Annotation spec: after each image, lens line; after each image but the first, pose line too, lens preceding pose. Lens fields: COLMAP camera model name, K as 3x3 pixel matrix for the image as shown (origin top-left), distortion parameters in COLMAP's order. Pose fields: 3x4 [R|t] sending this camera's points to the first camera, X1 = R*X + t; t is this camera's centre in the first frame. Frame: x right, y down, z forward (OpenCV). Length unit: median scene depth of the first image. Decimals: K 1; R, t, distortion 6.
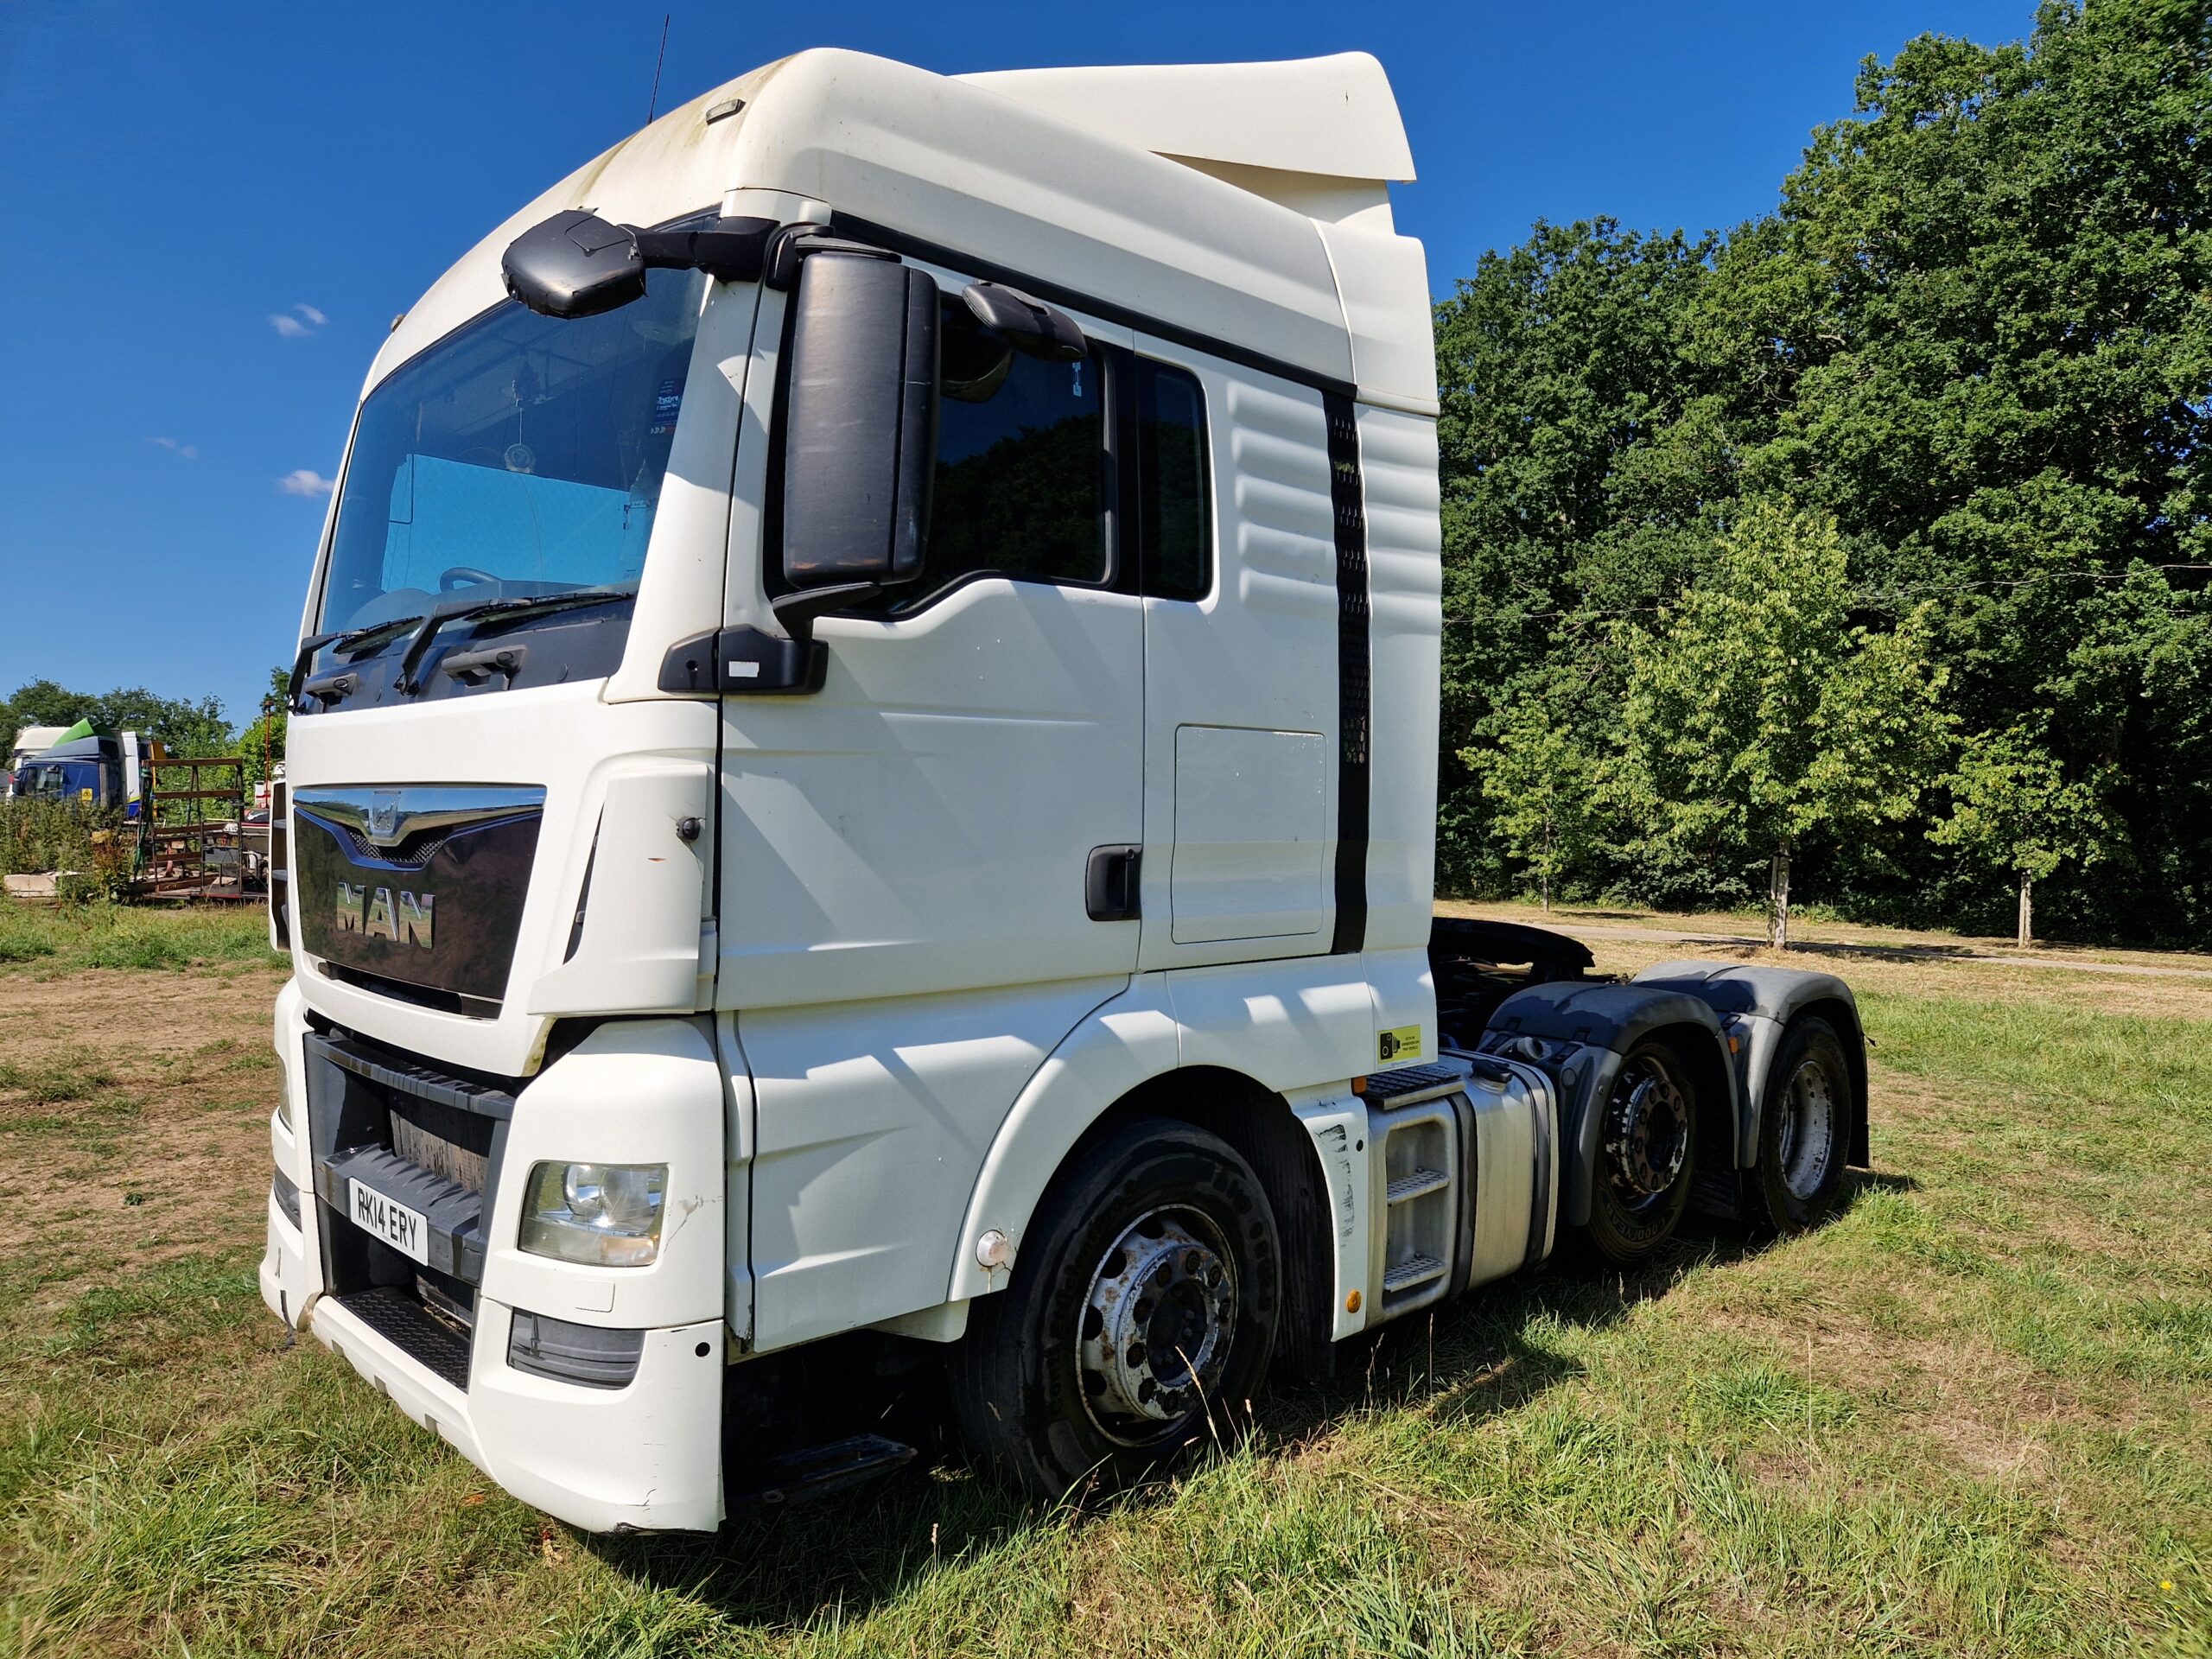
lens RADIAL K [[1471.7, 0, 1104.3], [0, 1471.7, 828.2], [0, 0, 1]] dist [0.071211, -0.060507]
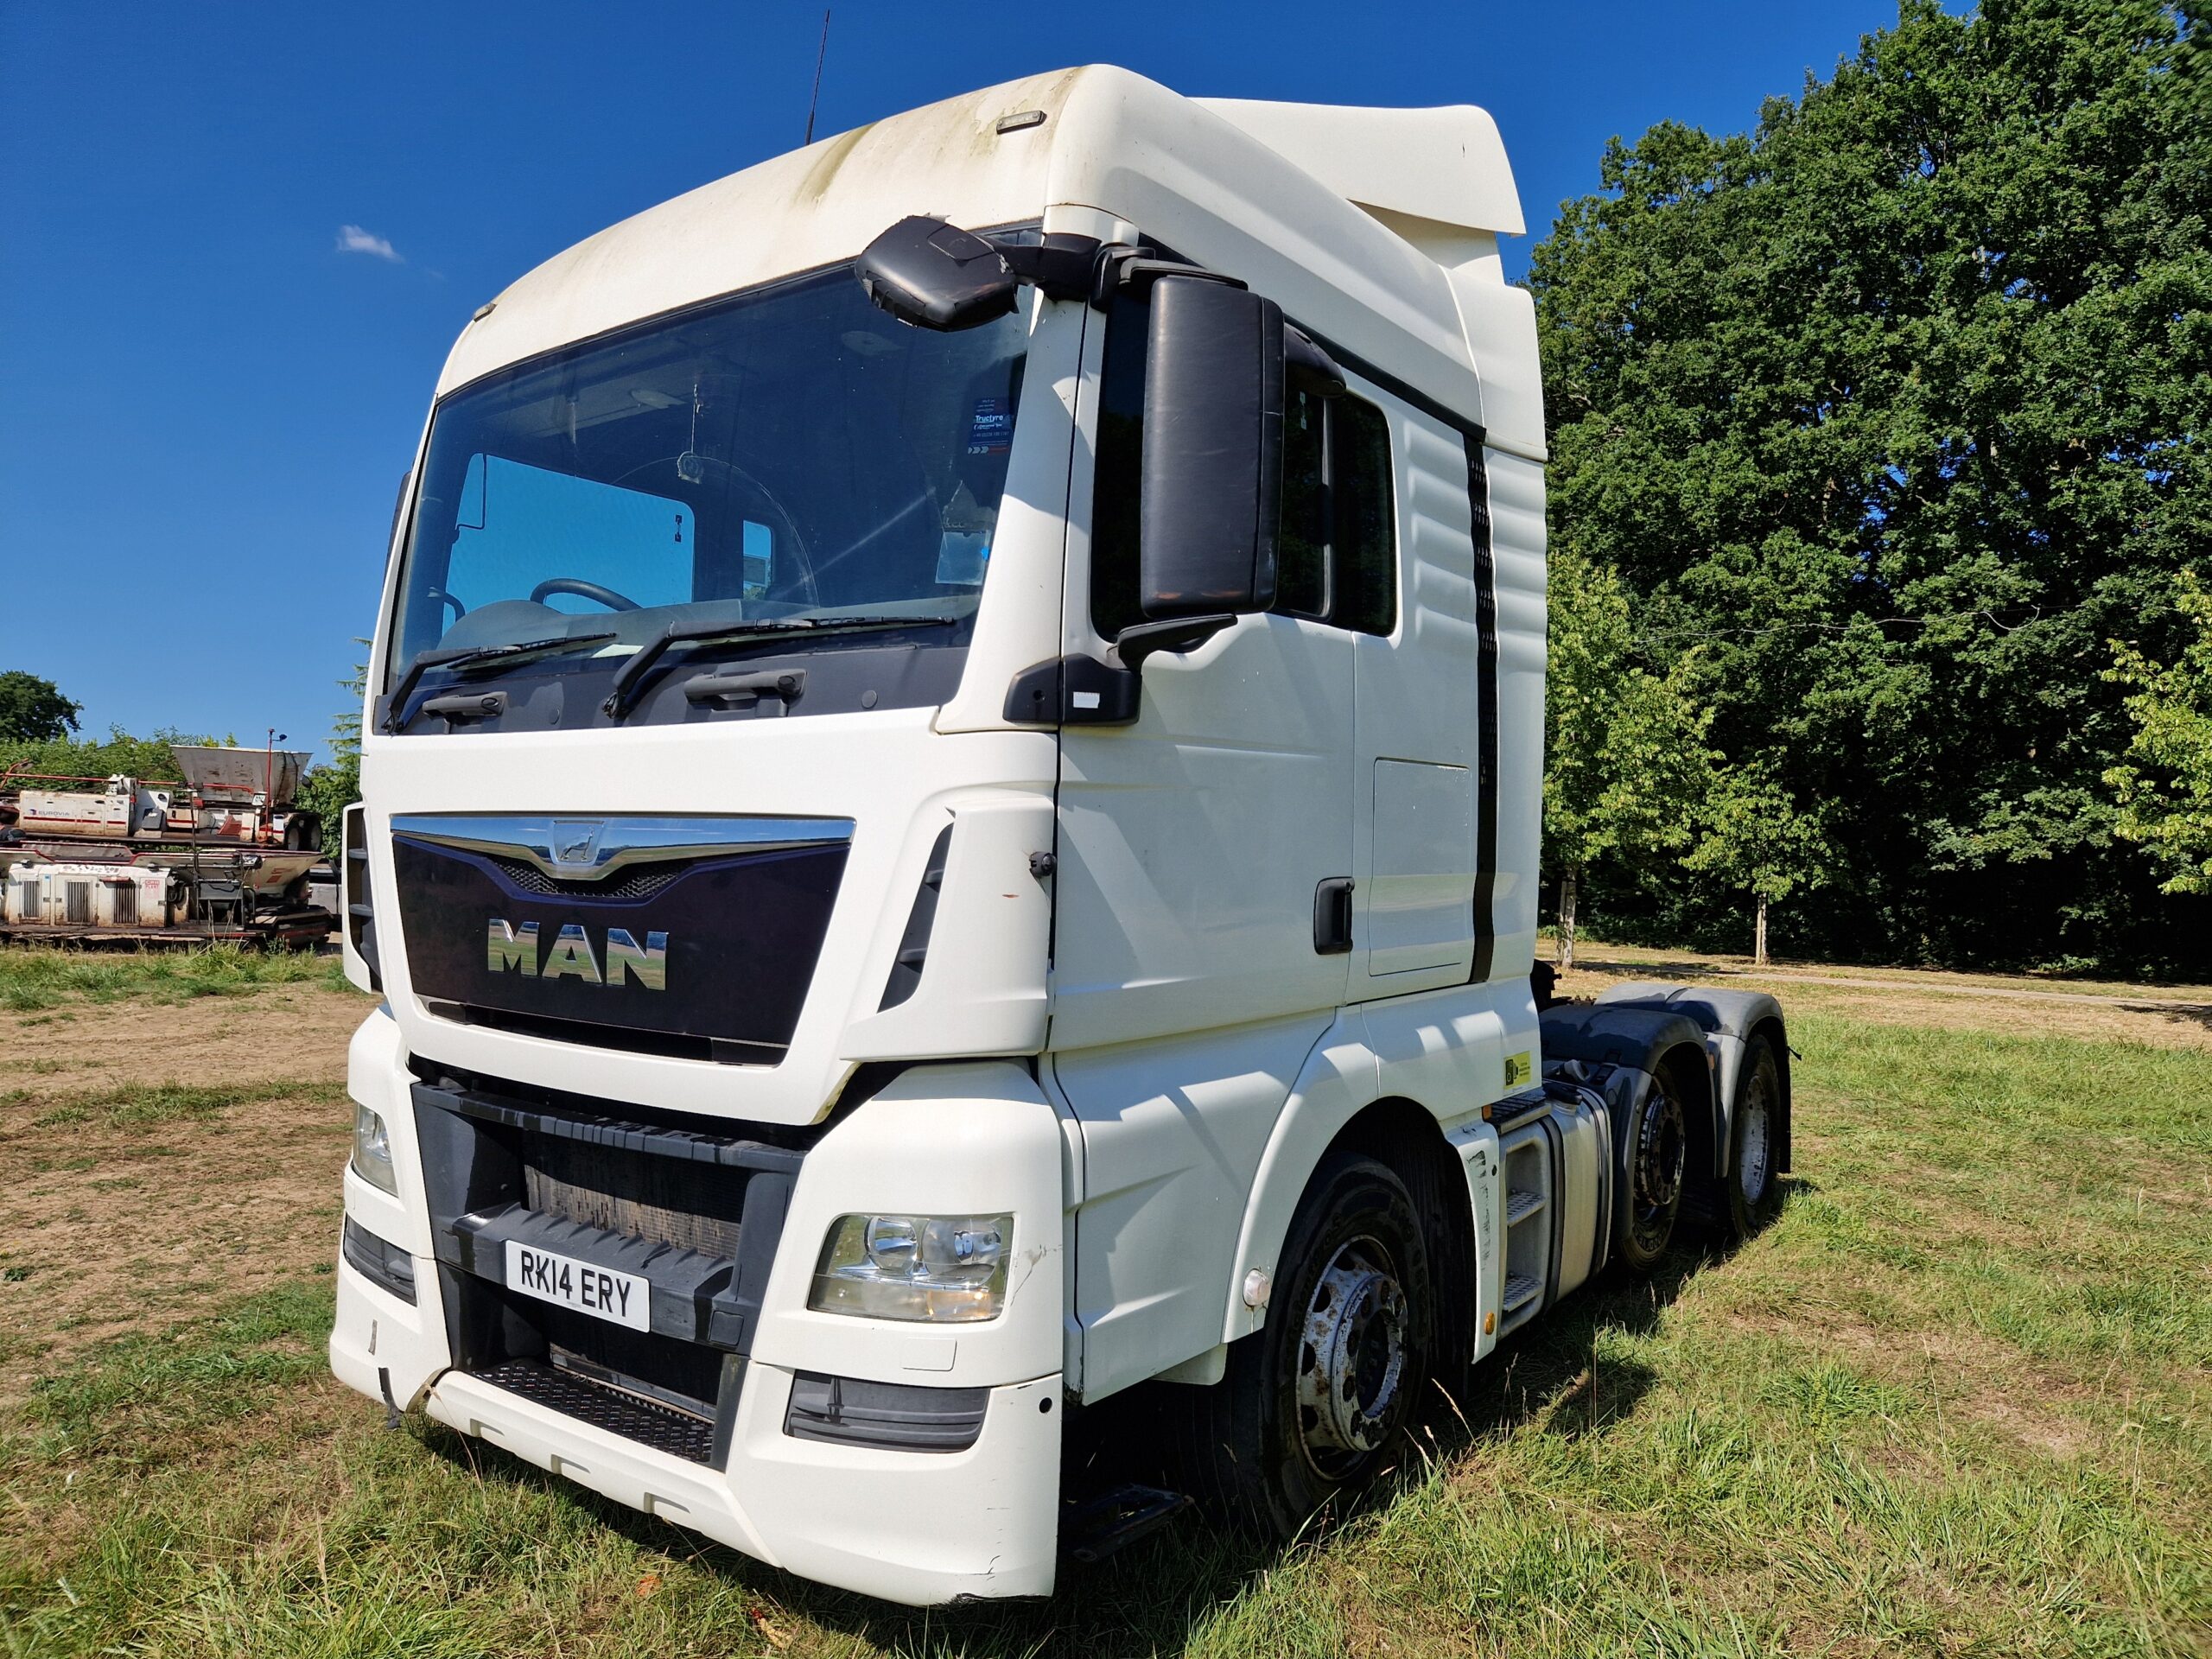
lens RADIAL K [[1471.7, 0, 1090.7], [0, 1471.7, 844.5], [0, 0, 1]] dist [0.071211, -0.060507]
pose [[0.986467, 0.002792, 0.163937, -0.264837], [-0.001933, 0.999984, -0.005399, -0.004881], [-0.163950, 0.005009, 0.986456, 0.031046]]
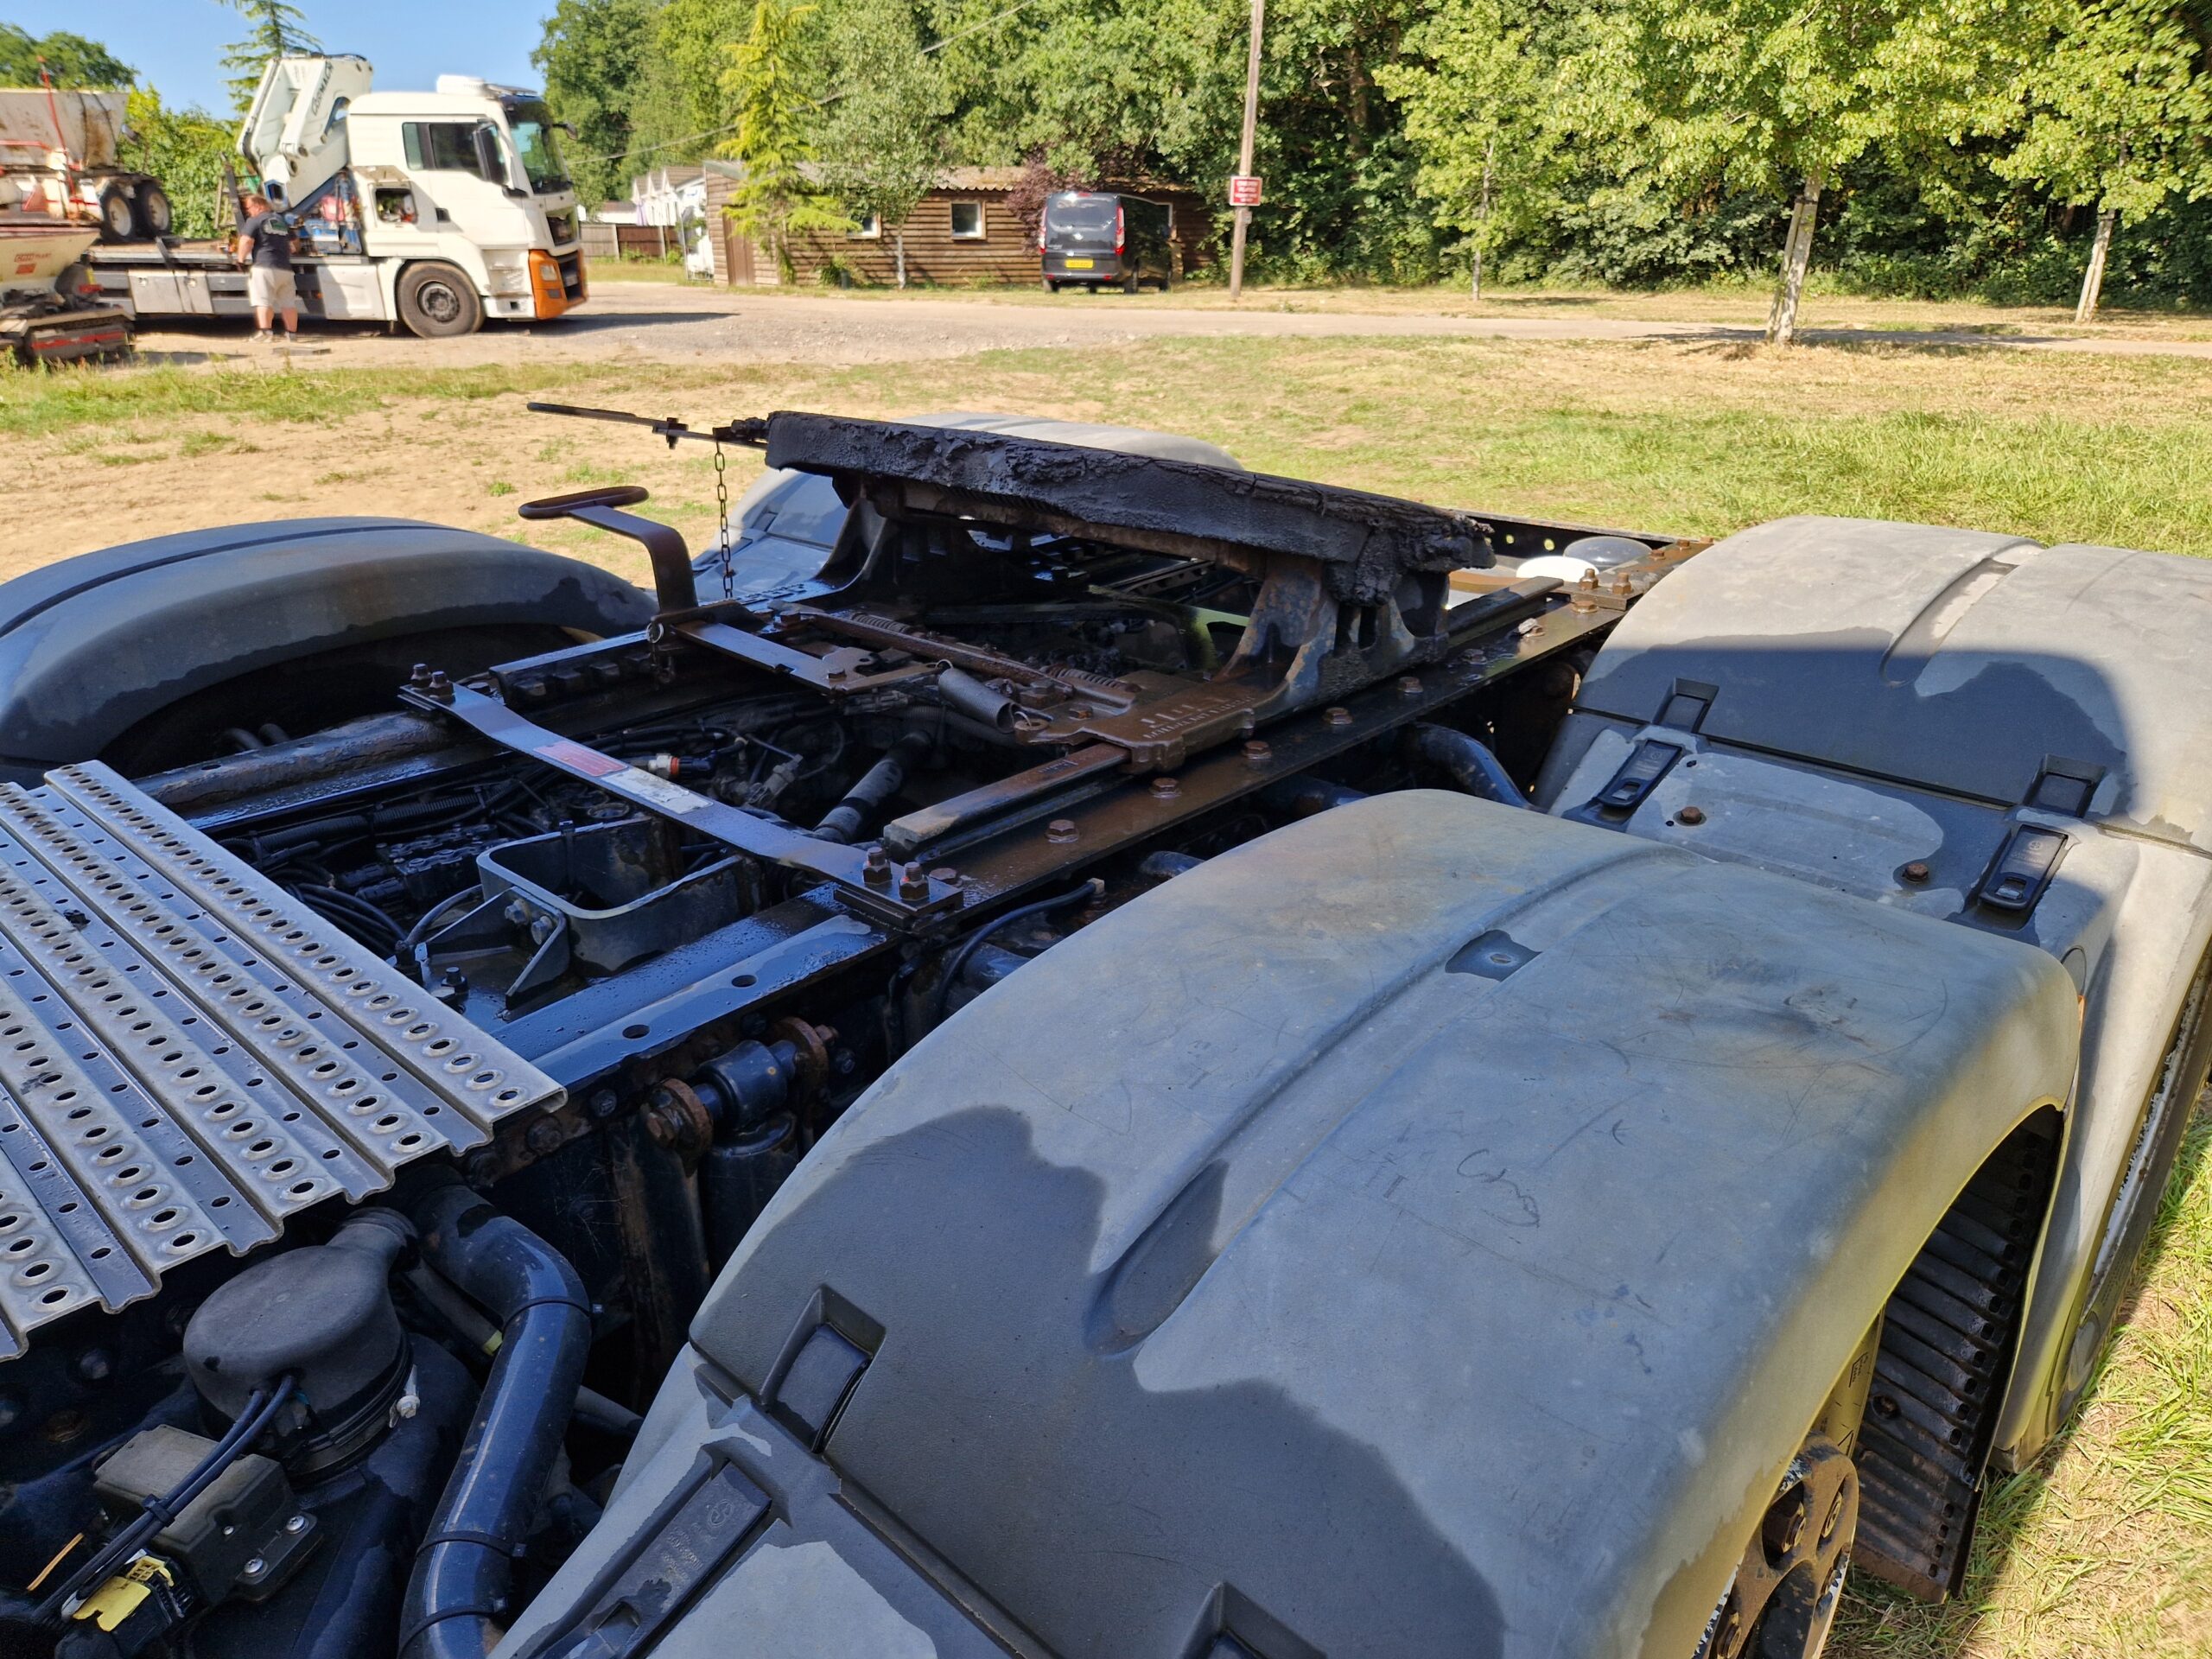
lens RADIAL K [[1471.7, 0, 1070.9], [0, 1471.7, 841.7], [0, 0, 1]] dist [0.071211, -0.060507]
pose [[0.998723, -0.047199, 0.017991, 0.384091], [0.036511, 0.920688, 0.388589, 0.040917], [-0.034905, -0.387436, 0.921236, 1.137844]]
